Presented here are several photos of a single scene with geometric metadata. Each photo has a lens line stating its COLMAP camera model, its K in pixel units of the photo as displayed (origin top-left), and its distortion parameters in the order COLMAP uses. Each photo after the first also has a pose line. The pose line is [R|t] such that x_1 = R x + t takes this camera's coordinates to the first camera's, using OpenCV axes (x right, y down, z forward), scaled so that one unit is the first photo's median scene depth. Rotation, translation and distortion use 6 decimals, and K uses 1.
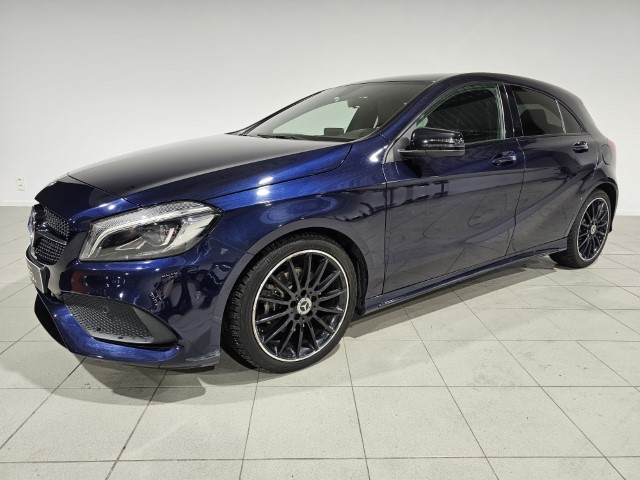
lens RADIAL K [[431.7, 0, 320.0], [0, 431.7, 240.0], [0, 0, 1]] dist [0.006783, -0.003465]
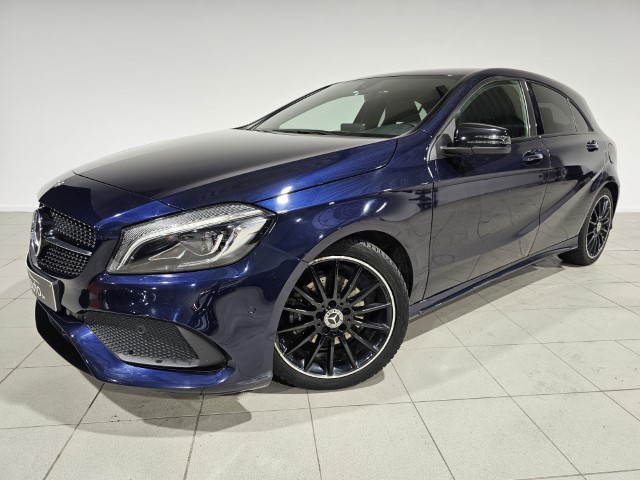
lens RADIAL K [[436.9, 0, 320.0], [0, 436.9, 240.0], [0, 0, 1]] dist [-0.057119, 0.077218]
pose [[0.995001, -0.017036, 0.098403, -0.181738], [0.016784, 0.999853, 0.003387, -0.012562], [-0.098446, -0.001719, 0.995141, 0.083399]]
